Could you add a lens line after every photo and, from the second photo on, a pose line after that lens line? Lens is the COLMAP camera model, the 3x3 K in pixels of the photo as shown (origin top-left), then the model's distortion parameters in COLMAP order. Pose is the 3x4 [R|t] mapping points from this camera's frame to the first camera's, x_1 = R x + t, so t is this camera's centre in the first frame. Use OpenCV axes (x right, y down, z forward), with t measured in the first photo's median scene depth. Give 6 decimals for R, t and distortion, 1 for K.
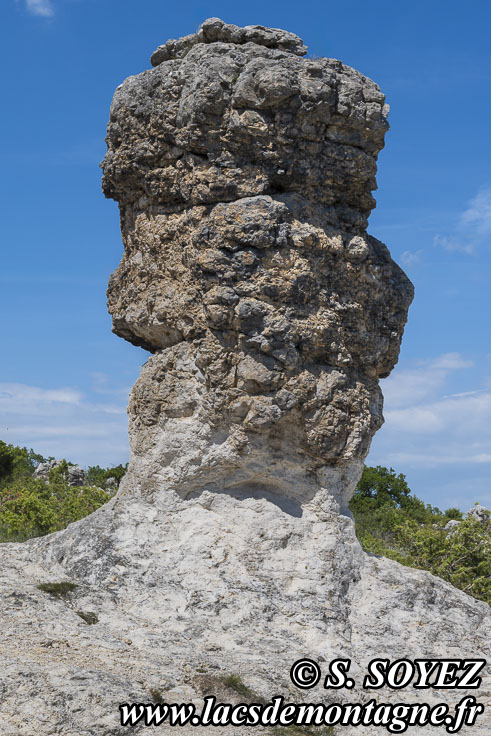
lens RADIAL K [[1318.4, 0, 245.5], [0, 1318.4, 368.0], [0, 0, 1]] dist [-0.241927, -0.026509]
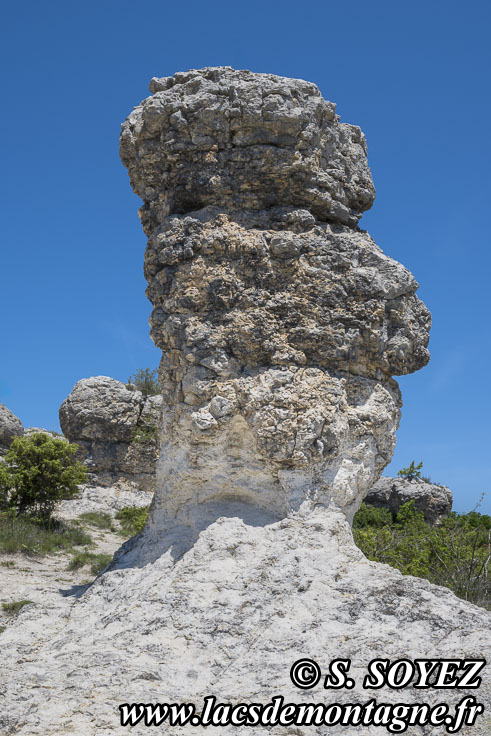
lens RADIAL K [[877.5, 0, 245.5], [0, 877.5, 368.0], [0, 0, 1]] dist [-0.083801, -0.034237]
pose [[0.785112, -0.189514, -0.589647, 0.432851], [0.113134, 0.979900, -0.164305, 0.104749], [0.608933, 0.062289, 0.790772, 0.479920]]
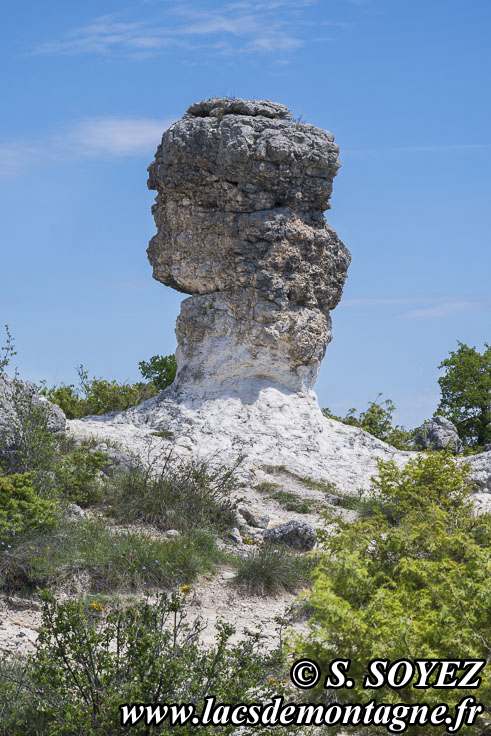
lens RADIAL K [[2524.3, 0, 245.5], [0, 2524.3, 368.0], [0, 0, 1]] dist [-0.984784, -0.234962]
pose [[0.990217, -0.003493, 0.139495, -0.470657], [-0.007509, 0.996904, 0.078264, -0.177959], [-0.139336, -0.078546, 0.987125, -2.228930]]
